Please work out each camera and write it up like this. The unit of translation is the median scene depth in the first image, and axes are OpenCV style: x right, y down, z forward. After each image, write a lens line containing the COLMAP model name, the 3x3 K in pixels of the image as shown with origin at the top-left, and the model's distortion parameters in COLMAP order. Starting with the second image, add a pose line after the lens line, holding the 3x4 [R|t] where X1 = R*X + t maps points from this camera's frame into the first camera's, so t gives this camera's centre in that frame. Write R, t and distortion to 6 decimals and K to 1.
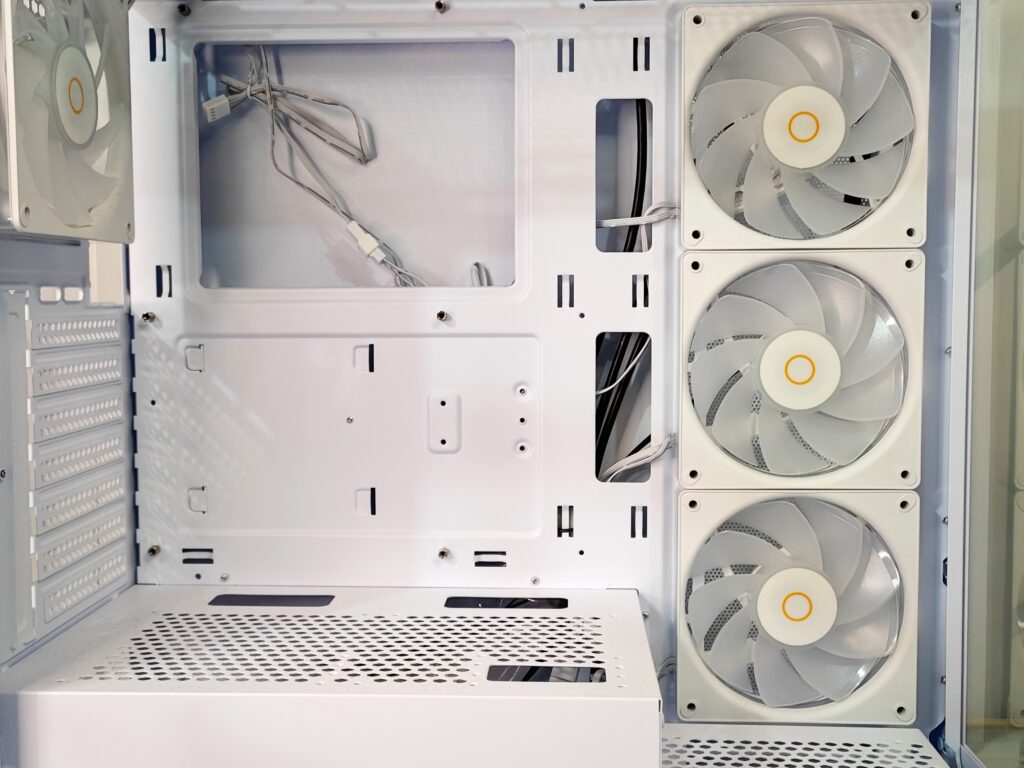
lens RADIAL K [[1209.4, 0, 513.1], [0, 1209.4, 380.4], [0, 0, 1]] dist [0.023223, 0.000000]
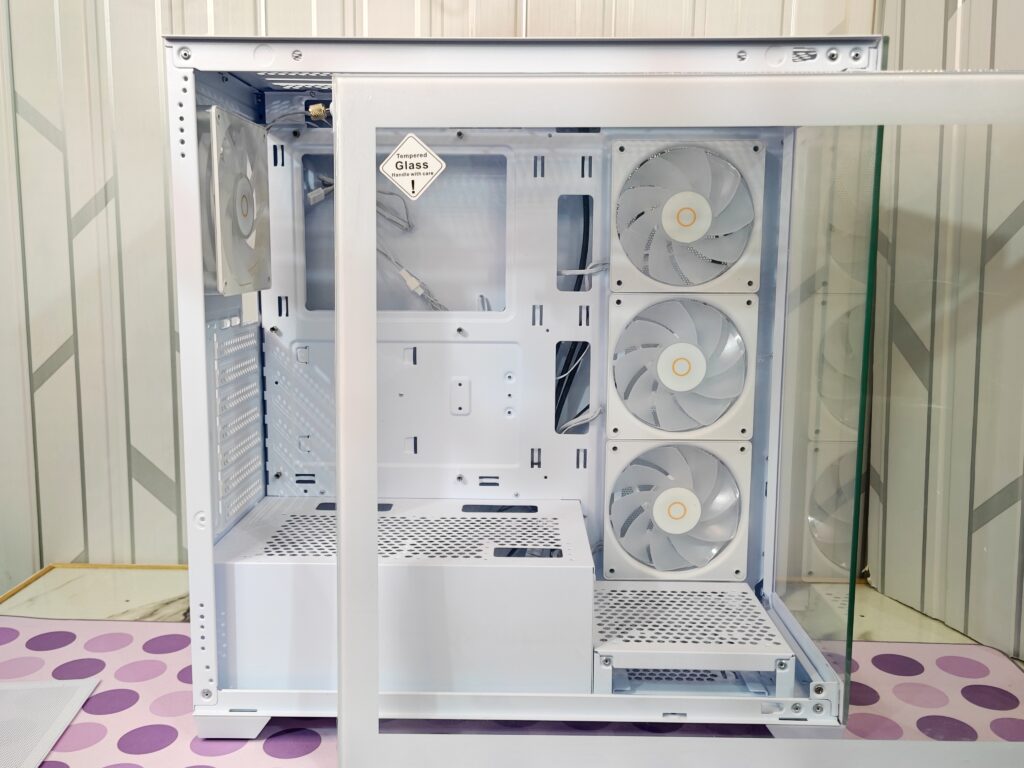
lens RADIAL K [[969.1, 0, 514.0], [0, 969.1, 386.6], [0, 0, 1]] dist [0.004297, 0.000000]
pose [[0.999237, 0.004315, 0.038826, -0.036851], [-0.007274, 0.997051, 0.076396, -0.077374], [-0.038382, -0.076621, 0.996321, -0.279264]]
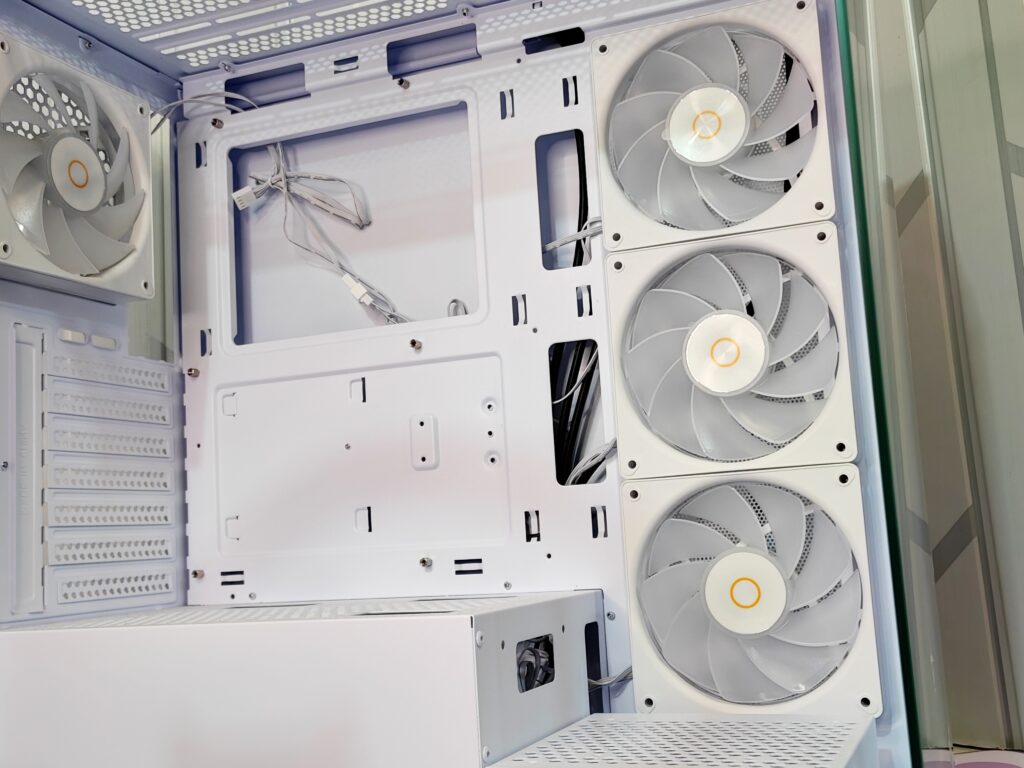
lens RADIAL K [[1209.4, 0, 511.8], [0, 1209.4, 384.5], [0, 0, 1]] dist [0.023223, 0.000000]
pose [[0.942315, -0.093979, -0.321265, 0.377977], [0.032310, 0.980833, -0.192152, 0.199201], [0.333165, 0.170688, 0.927290, 0.005093]]
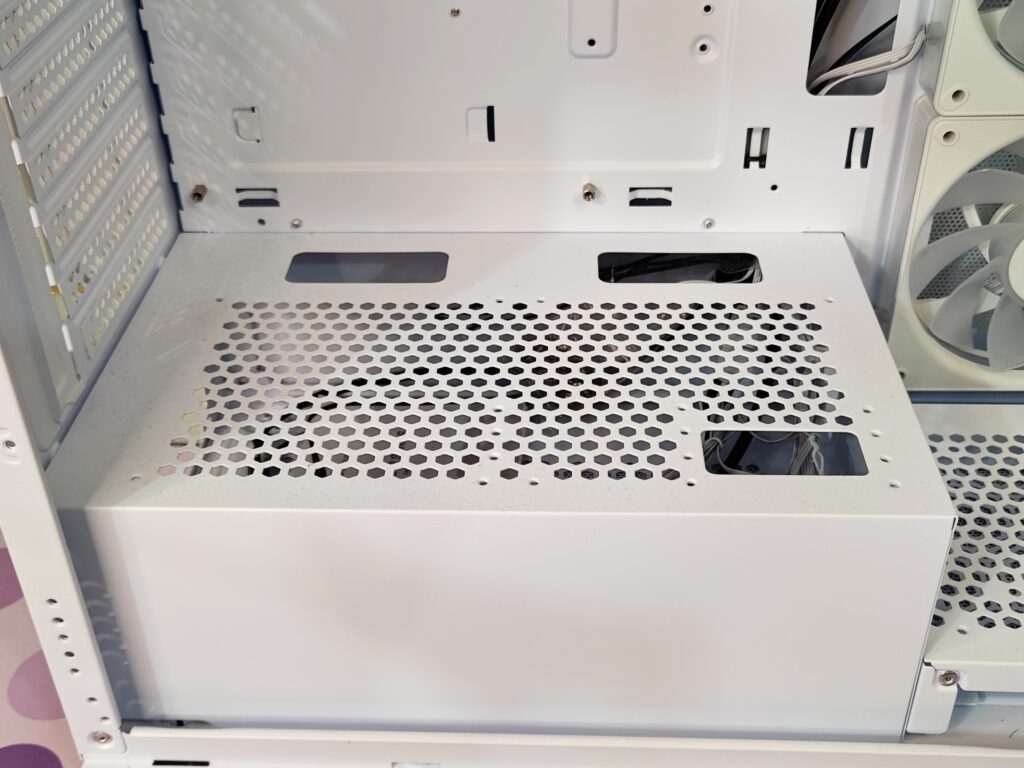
lens RADIAL K [[1209.4, 0, 506.9], [0, 1209.4, 392.8], [0, 0, 1]] dist [0.023223, 0.000000]
pose [[0.999769, -0.021289, -0.003042, -0.109541], [0.019781, 0.854848, 0.518501, -0.140639], [-0.008438, -0.518441, 0.855072, 0.304072]]
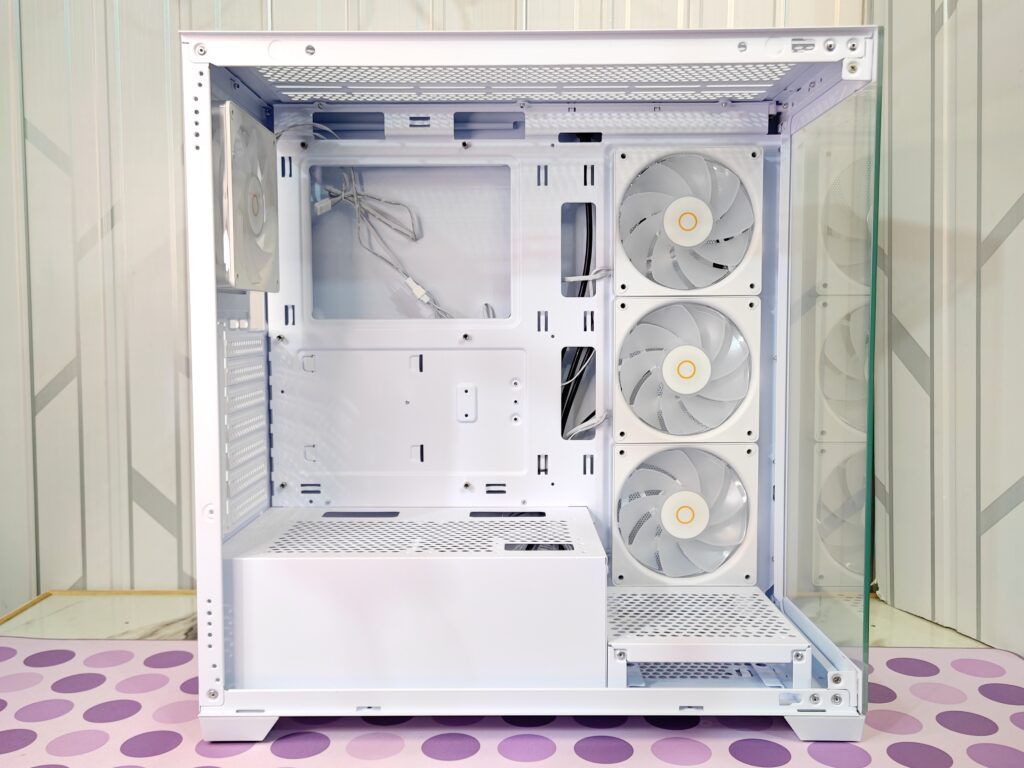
lens RADIAL K [[969.1, 0, 515.3], [0, 969.1, 388.4], [0, 0, 1]] dist [0.004297, 0.000000]
pose [[0.998729, -0.003812, 0.050263, -0.058015], [0.003650, 0.999988, 0.003309, 0.011001], [-0.050275, -0.003122, 0.998731, -0.286194]]
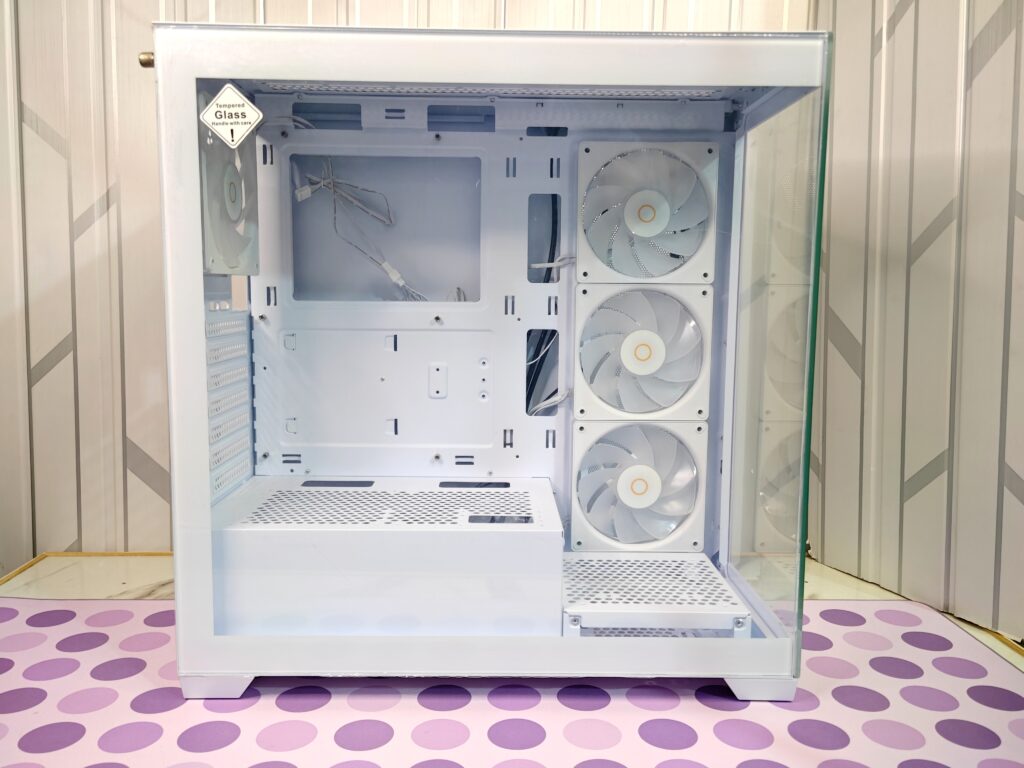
lens RADIAL K [[861.0, 0, 517.7], [0, 861.0, 391.0], [0, 0, 1]] dist [0.010935, -0.022613]
pose [[0.997322, 0.005361, 0.072938, -0.034008], [-0.008819, 0.998848, 0.047166, -0.009775], [-0.072601, -0.047683, 0.996221, -0.226272]]
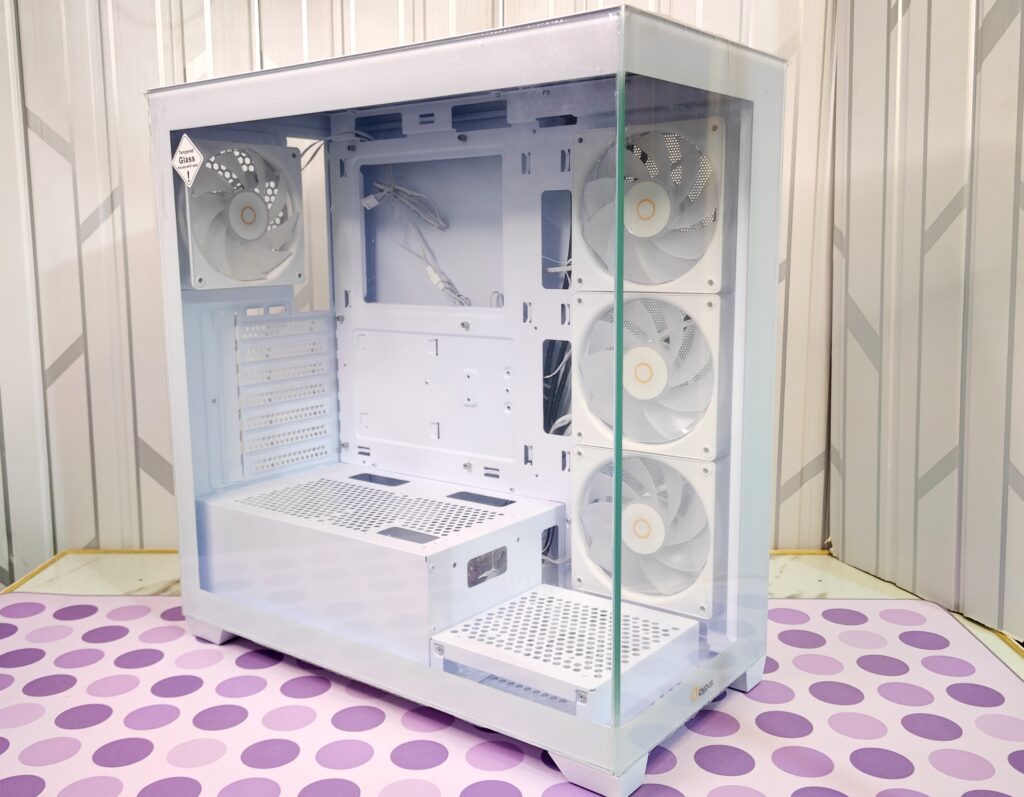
lens RADIAL K [[1026.8, 0, 488.0], [0, 1026.8, 396.6], [0, 0, 1]] dist [0.010248, 0.000000]
pose [[0.812602, 0.081955, -0.577028, 0.790686], [-0.029278, 0.994554, 0.100025, -0.097193], [0.582083, -0.064387, 0.810576, -0.134075]]
